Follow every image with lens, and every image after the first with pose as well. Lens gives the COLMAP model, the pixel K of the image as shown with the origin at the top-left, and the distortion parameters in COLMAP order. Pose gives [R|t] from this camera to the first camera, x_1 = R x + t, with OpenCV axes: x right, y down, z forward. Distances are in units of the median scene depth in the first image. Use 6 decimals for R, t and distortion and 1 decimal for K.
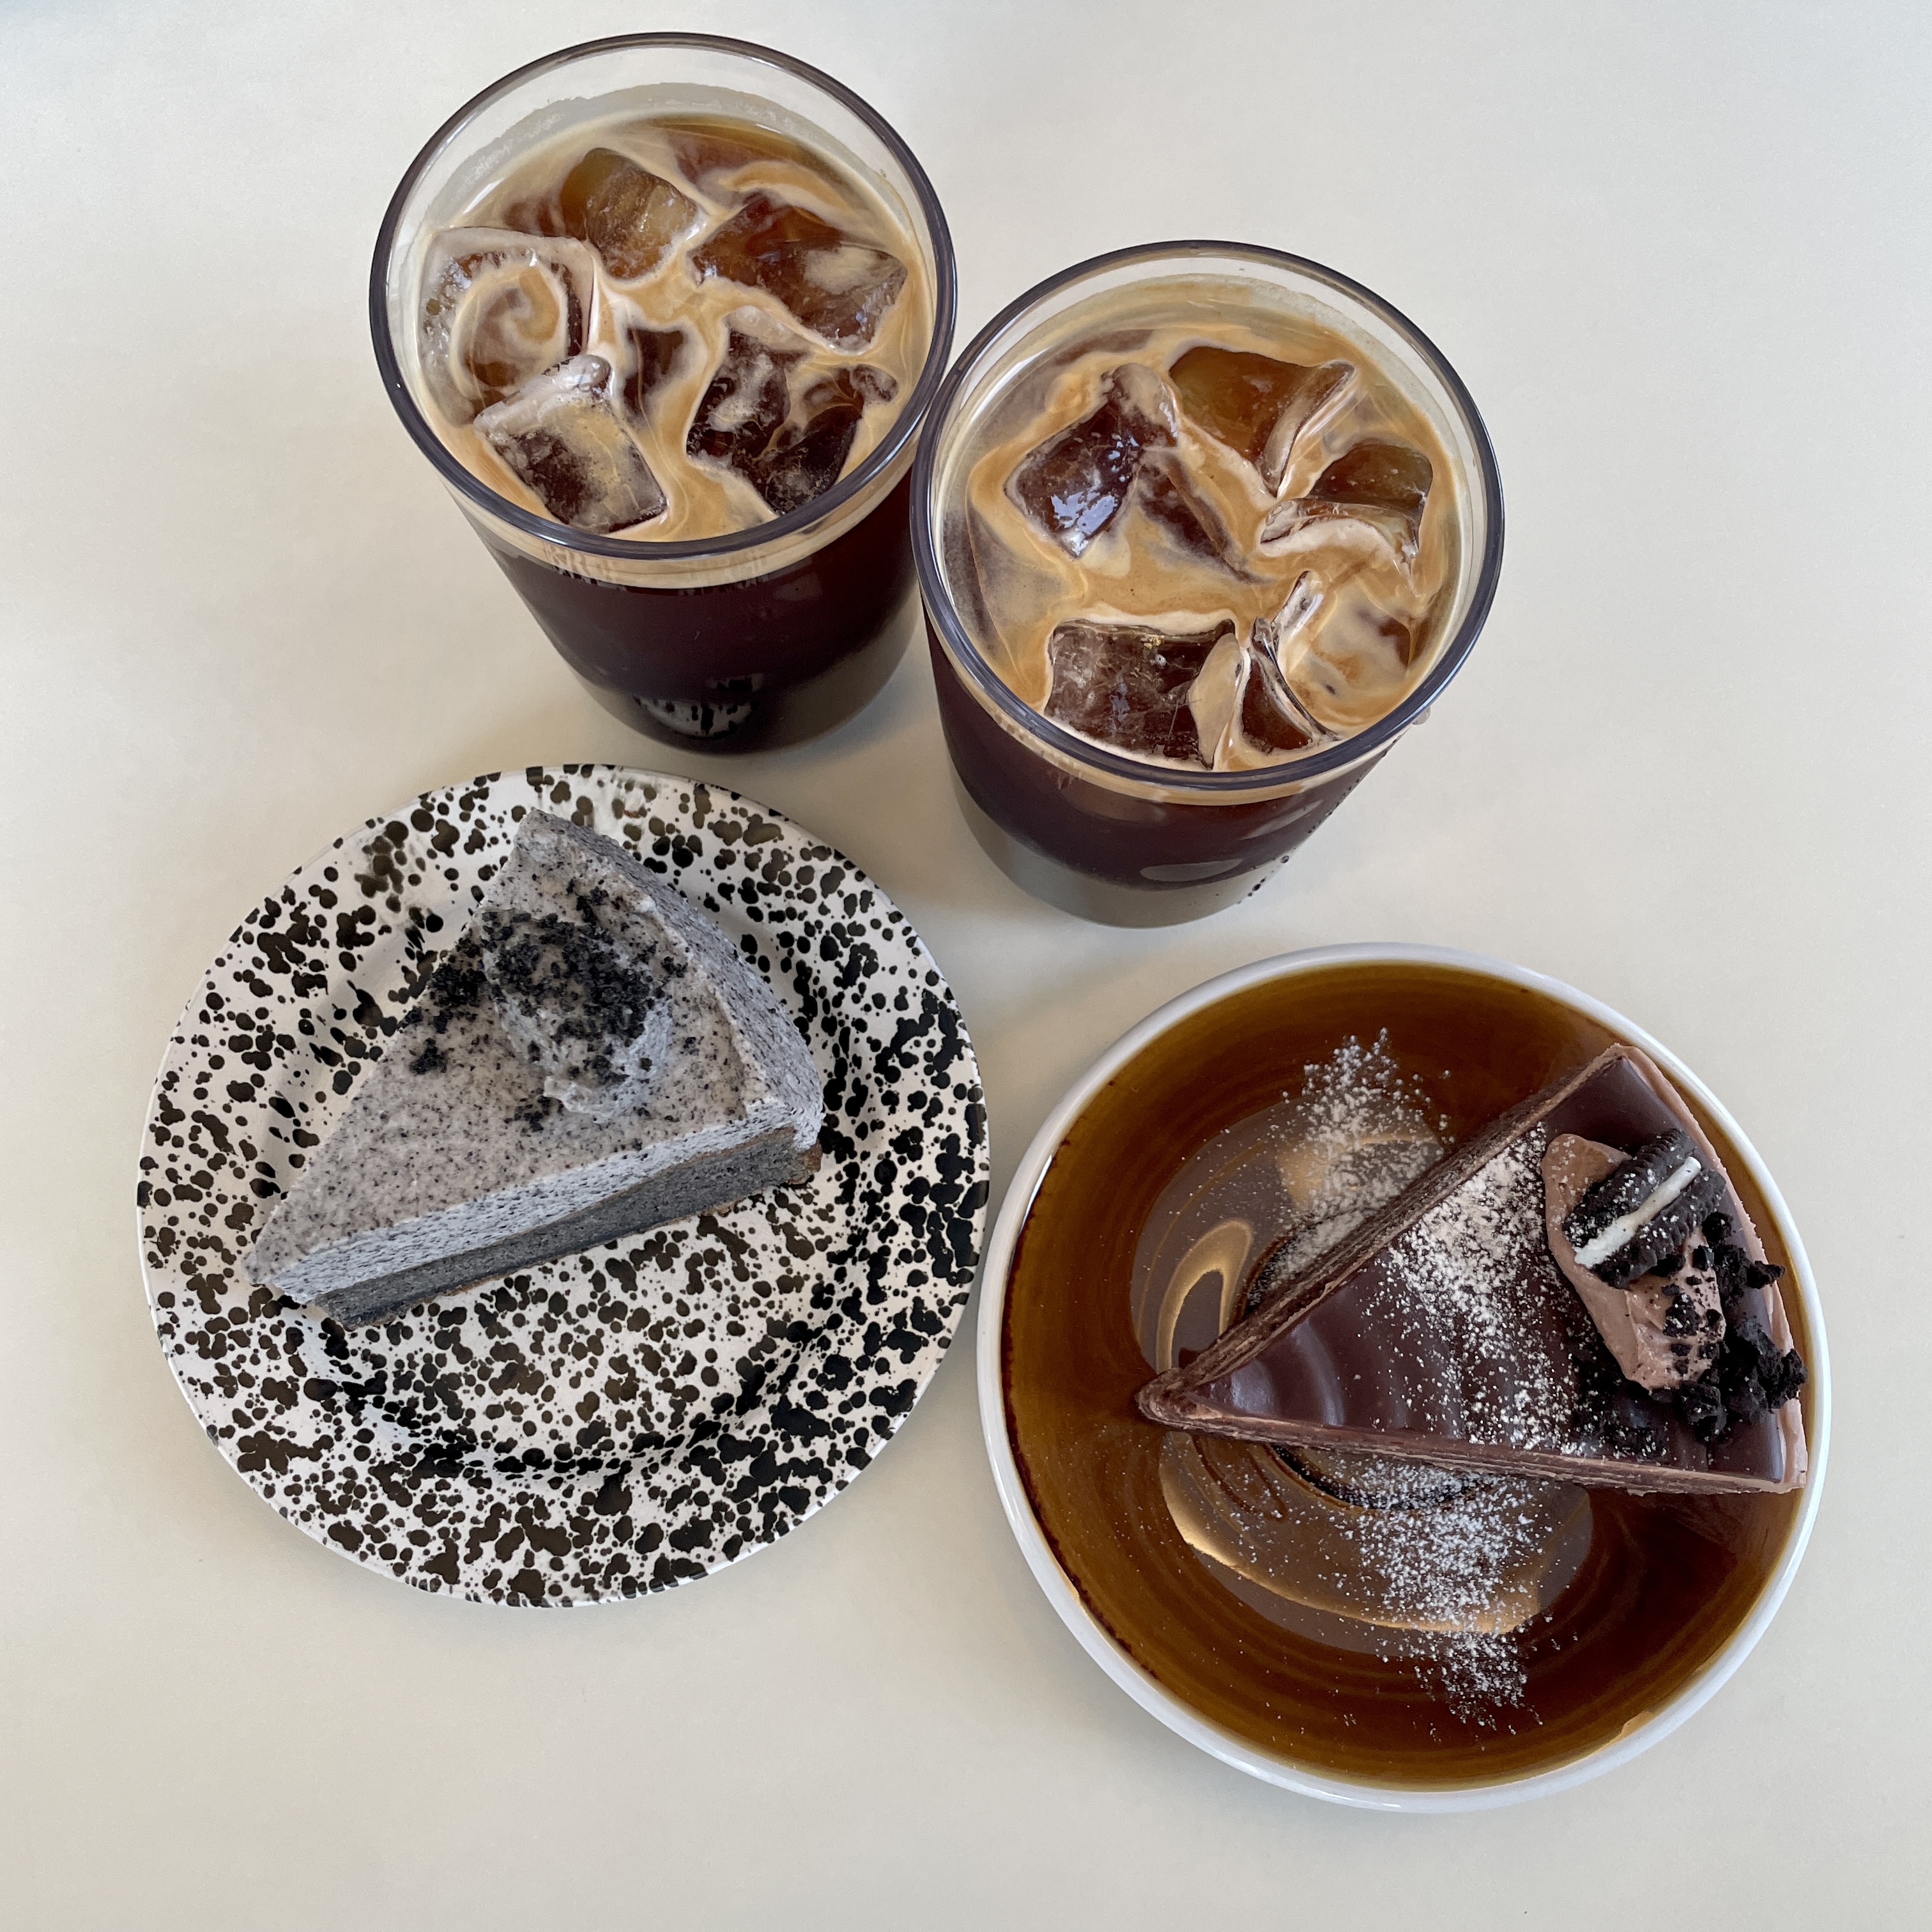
lens RADIAL K [[1993.2, 0, 963.3], [0, 1993.2, 917.6], [0, 0, 1]] dist [0.110963, -0.218274]
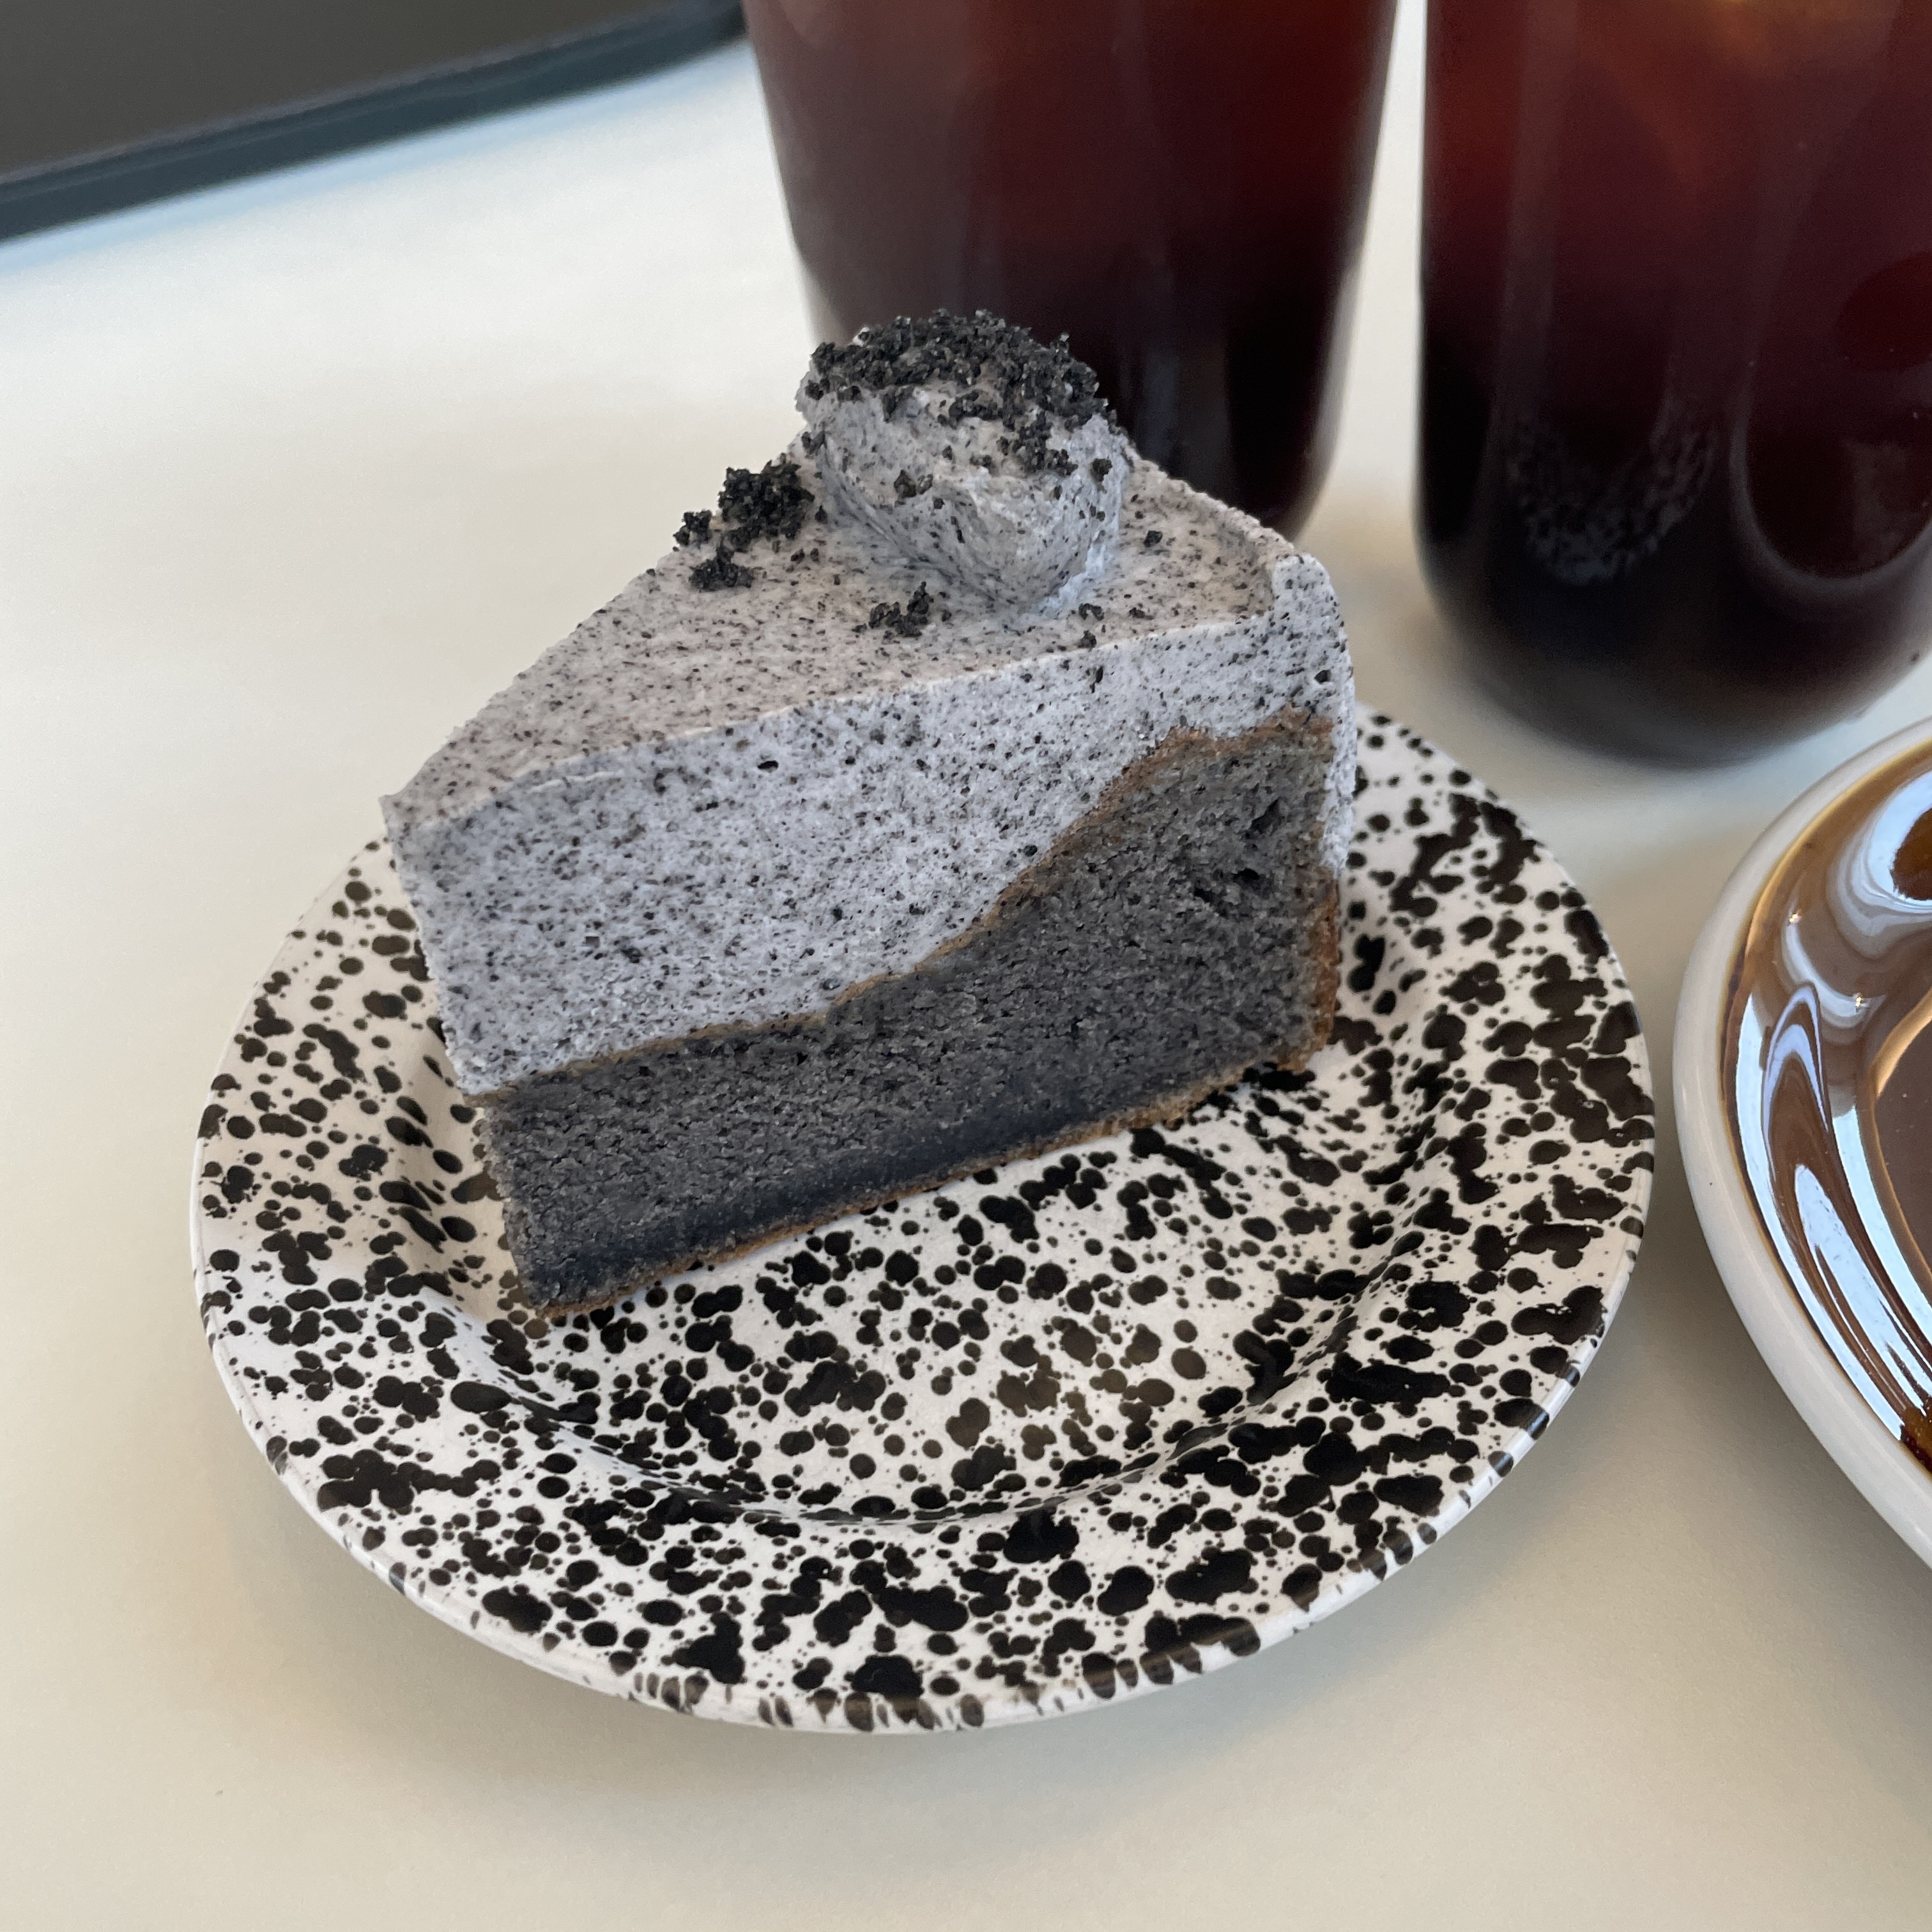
lens RADIAL K [[1993.2, 0, 963.3], [0, 1993.2, 917.6], [0, 0, 1]] dist [0.110963, -0.218274]
pose [[0.995756, -0.081330, -0.043077, -0.154947], [0.048688, 0.862710, -0.503349, 0.396649], [0.078100, 0.499116, 0.863009, 0.476066]]
